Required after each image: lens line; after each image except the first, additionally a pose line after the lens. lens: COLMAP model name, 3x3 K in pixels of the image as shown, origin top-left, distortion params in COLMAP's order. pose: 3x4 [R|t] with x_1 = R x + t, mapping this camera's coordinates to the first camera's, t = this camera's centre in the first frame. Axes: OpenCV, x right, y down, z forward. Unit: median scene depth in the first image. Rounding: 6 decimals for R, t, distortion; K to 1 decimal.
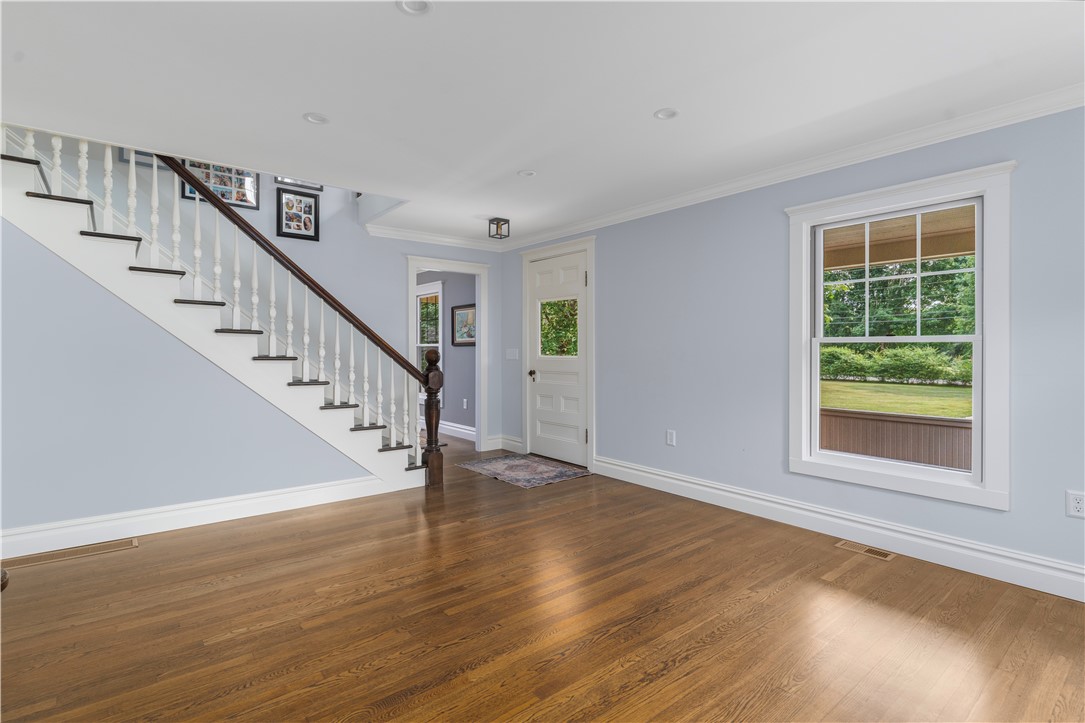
lens RADIAL K [[526.8, 0, 535.7], [0, 526.8, 355.5], [0, 0, 1]] dist [0.001075, 0.000225]
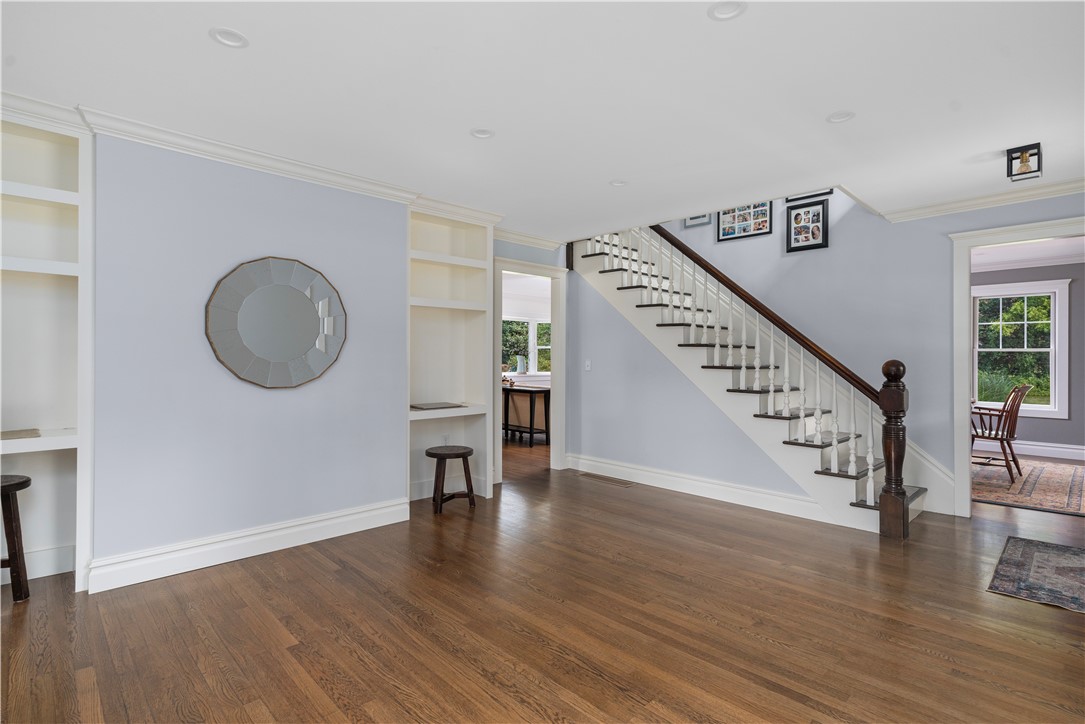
lens RADIAL K [[526.8, 0, 535.7], [0, 526.8, 356.0], [0, 0, 1]] dist [0.001075, 0.000225]
pose [[0.095108, -0.003061, -0.995462, 0.519227], [-0.017673, 0.999832, -0.004763, -0.005230], [0.995310, 0.018045, 0.095038, 0.404976]]
